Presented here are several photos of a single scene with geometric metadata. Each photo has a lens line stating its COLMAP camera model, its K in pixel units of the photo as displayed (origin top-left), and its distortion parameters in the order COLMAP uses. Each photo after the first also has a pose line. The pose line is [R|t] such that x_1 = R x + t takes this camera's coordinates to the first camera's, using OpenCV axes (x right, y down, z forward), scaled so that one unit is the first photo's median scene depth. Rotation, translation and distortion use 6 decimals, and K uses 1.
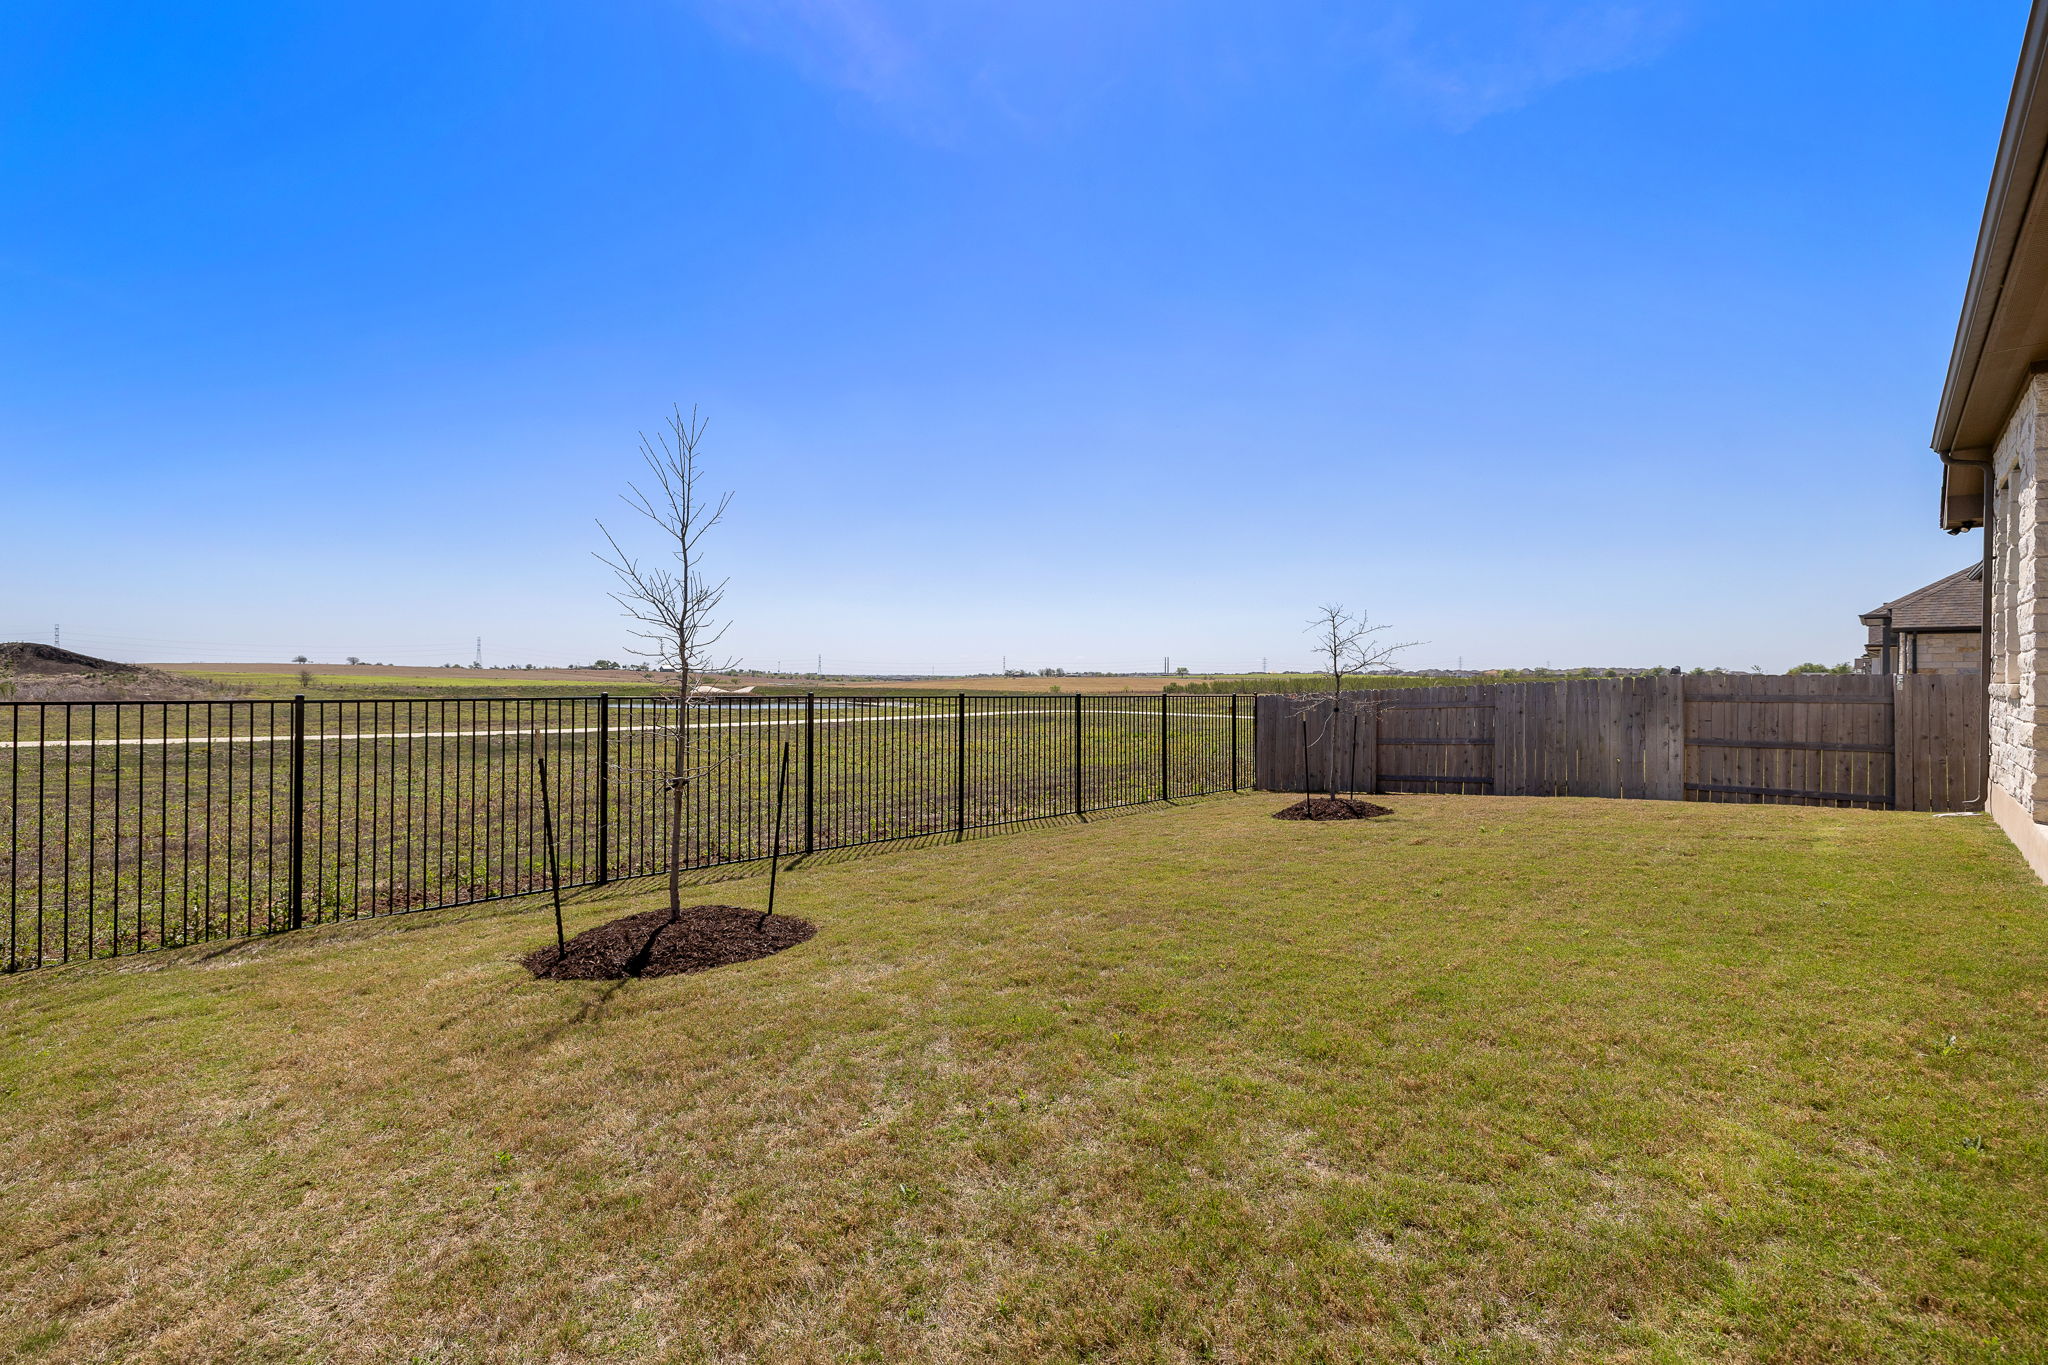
lens RADIAL K [[866.0, 0, 994.1], [0, 866.0, 672.5], [0, 0, 1]] dist [0.008041, -0.000443]
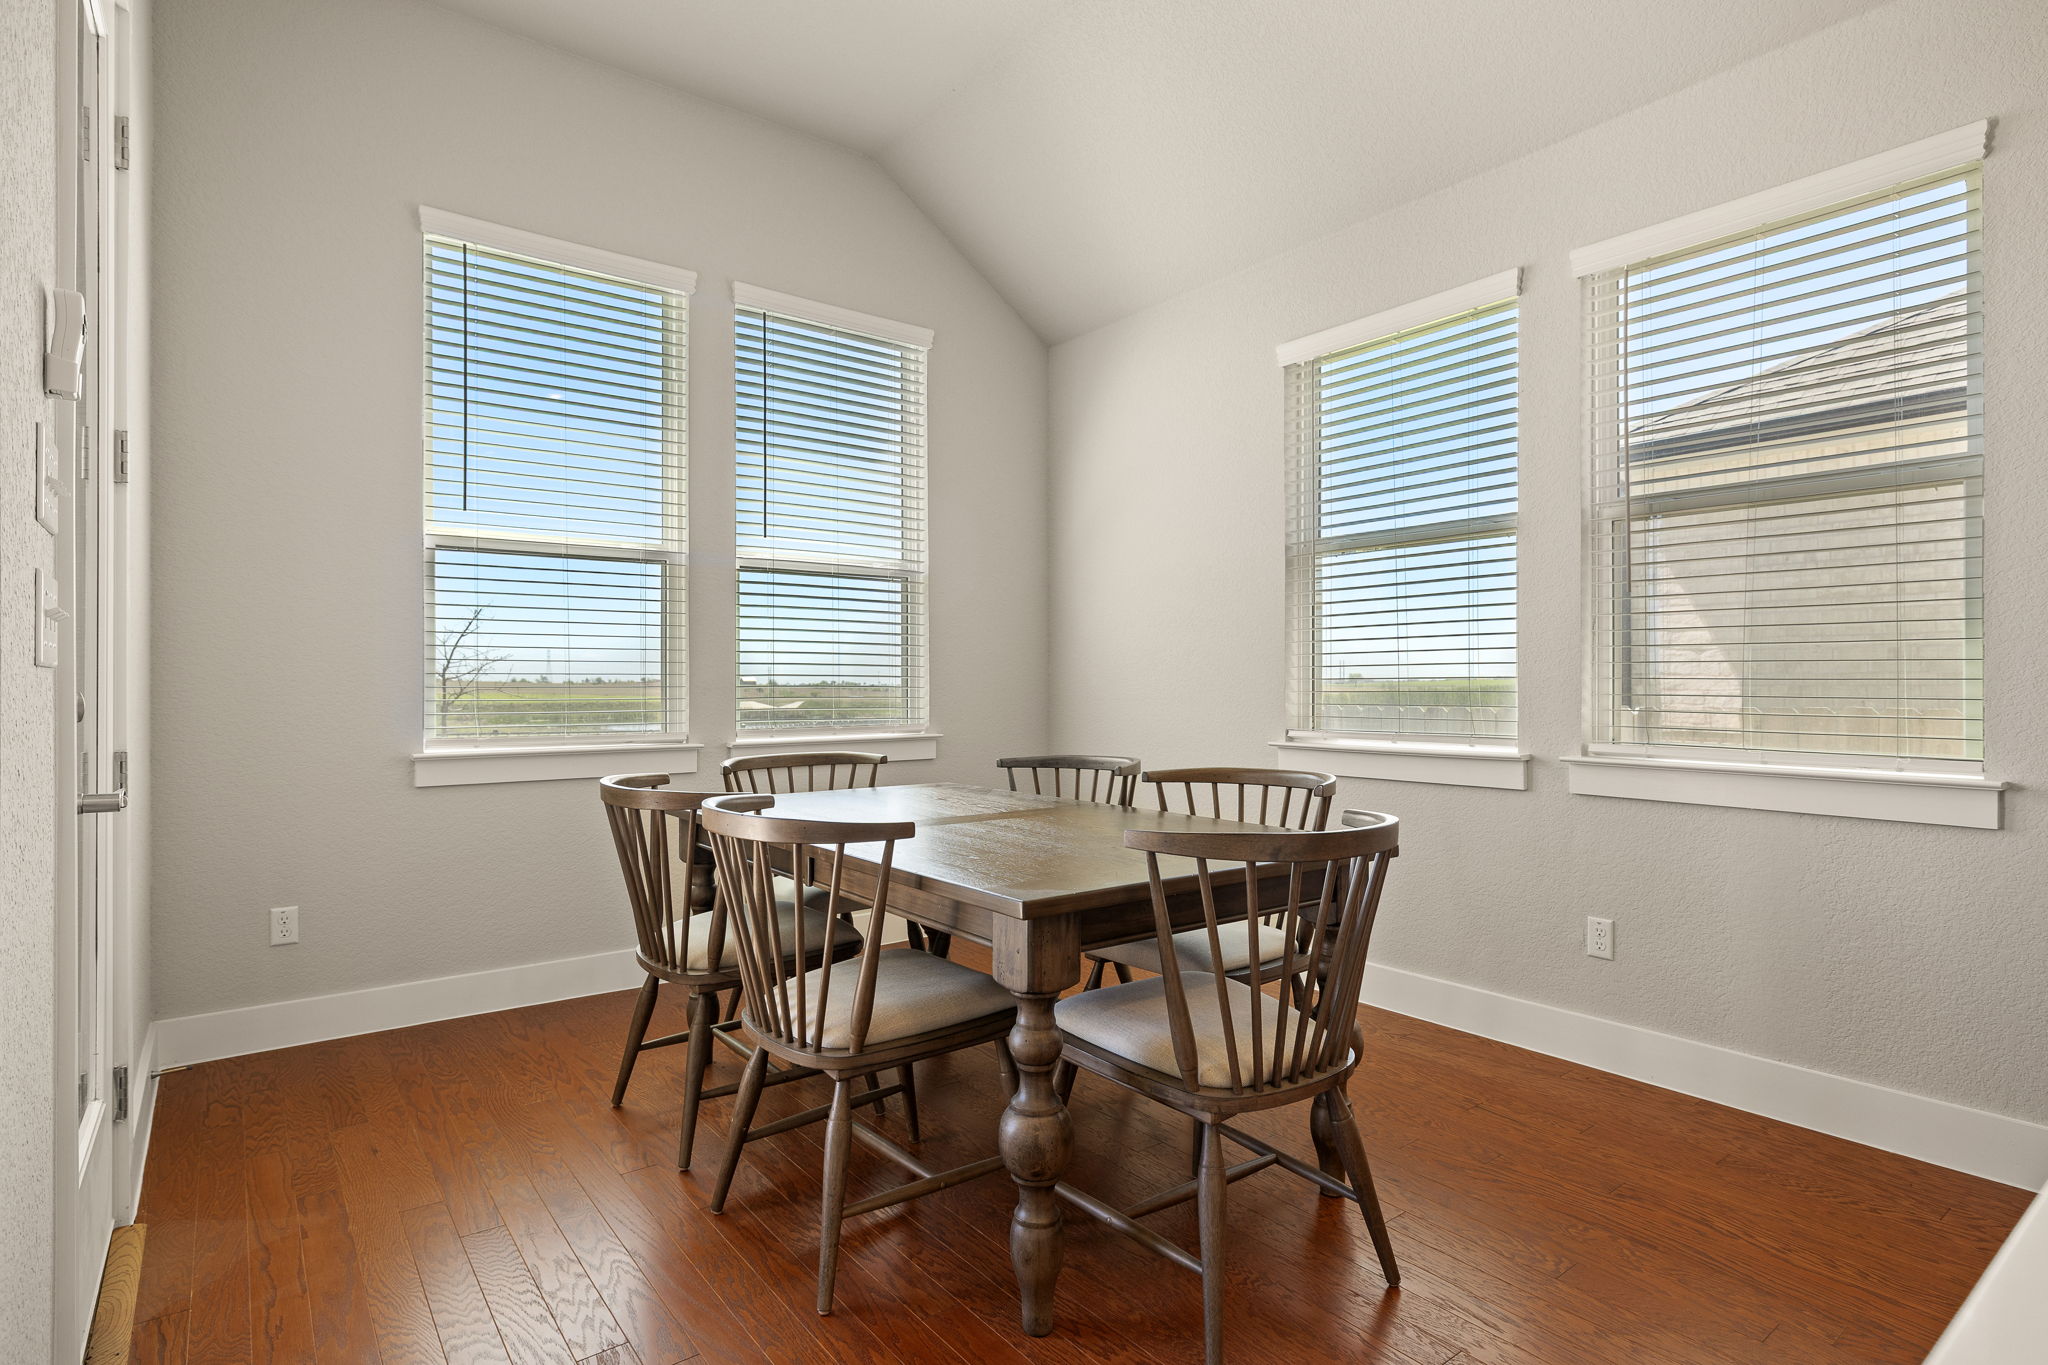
lens RADIAL K [[1041.2, 0, 1025.0], [0, 1041.2, 680.7], [0, 0, 1]] dist [-0.034386, -0.000307]
pose [[0.993148, -0.011250, -0.116317, 0.692773], [0.011130, 0.999937, -0.001684, -0.009054], [0.116328, 0.000378, 0.993211, 0.228577]]
